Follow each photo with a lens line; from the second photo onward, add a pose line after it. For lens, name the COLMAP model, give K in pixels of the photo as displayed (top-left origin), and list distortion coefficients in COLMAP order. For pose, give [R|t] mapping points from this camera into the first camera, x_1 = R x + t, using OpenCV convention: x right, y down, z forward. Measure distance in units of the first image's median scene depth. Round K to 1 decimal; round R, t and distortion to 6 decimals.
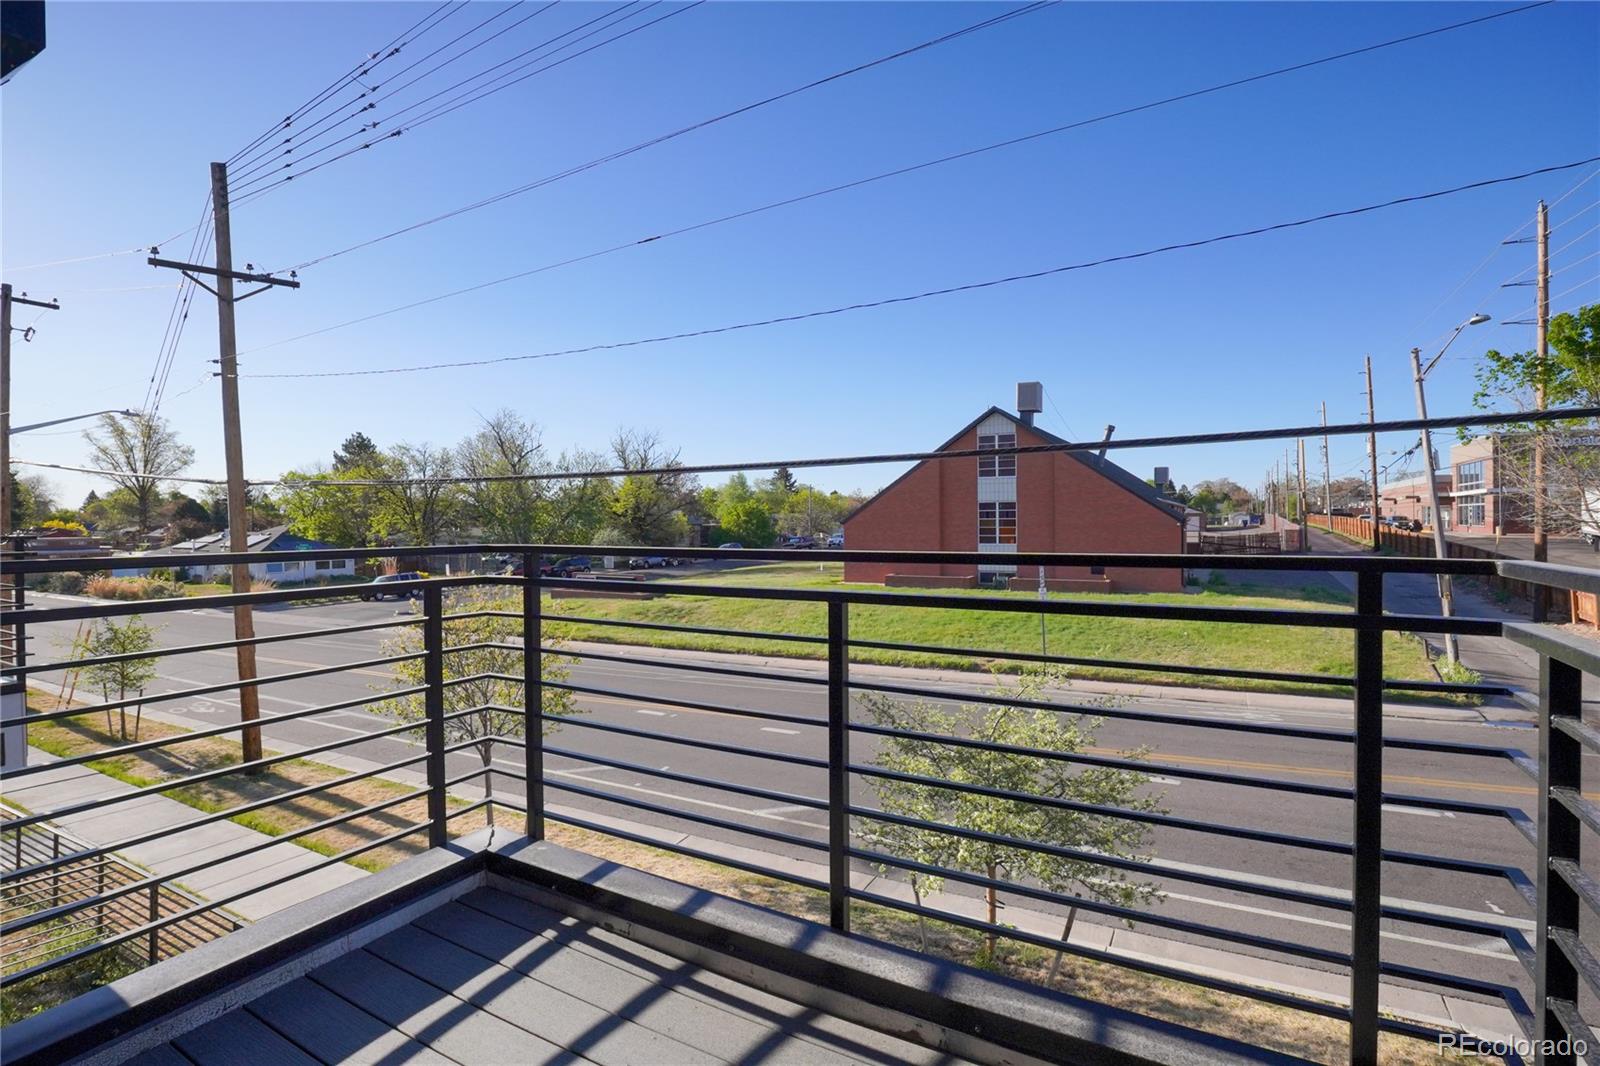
lens RADIAL K [[775.9, 0, 788.3], [0, 775.9, 526.1], [0, 0, 1]] dist [-0.047996, 0.010418]
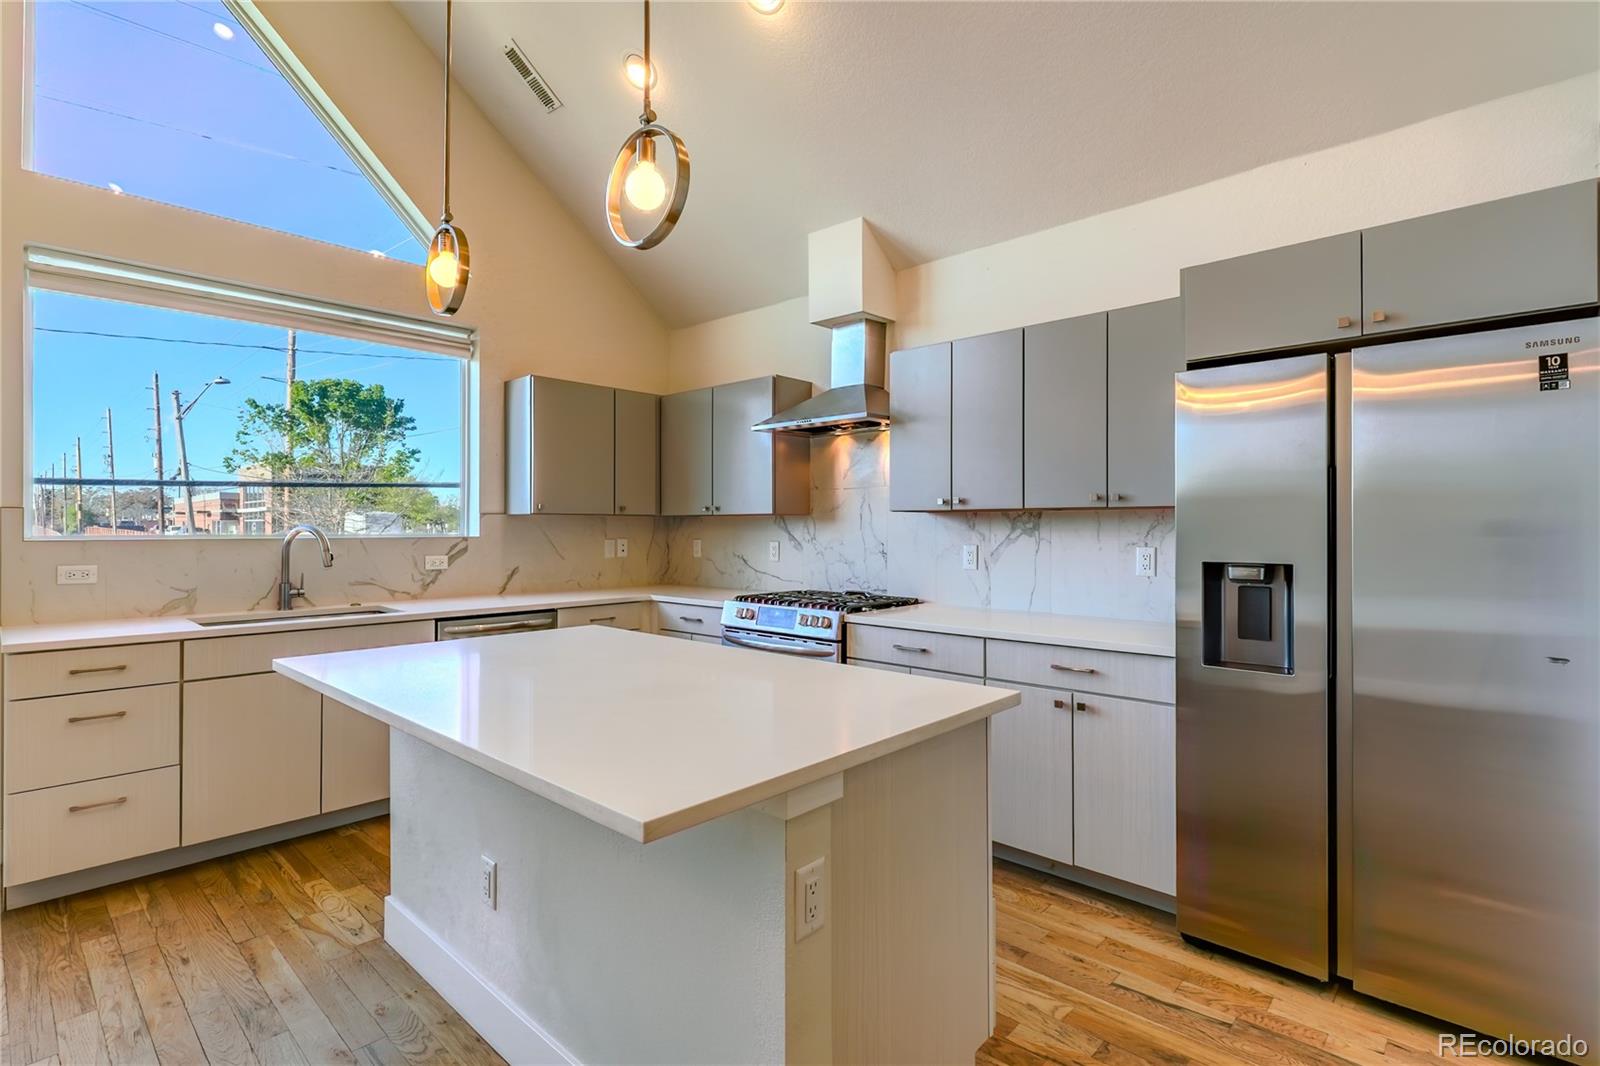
lens RADIAL K [[761.8, 0, 791.4], [0, 761.8, 526.3], [0, 0, 1]] dist [0.004495, -0.001418]
pose [[0.231331, 0.010482, 0.972819, -0.048946], [0.004206, 0.999922, -0.011775, -0.003978], [-0.972866, 0.006816, 0.231269, -0.103386]]
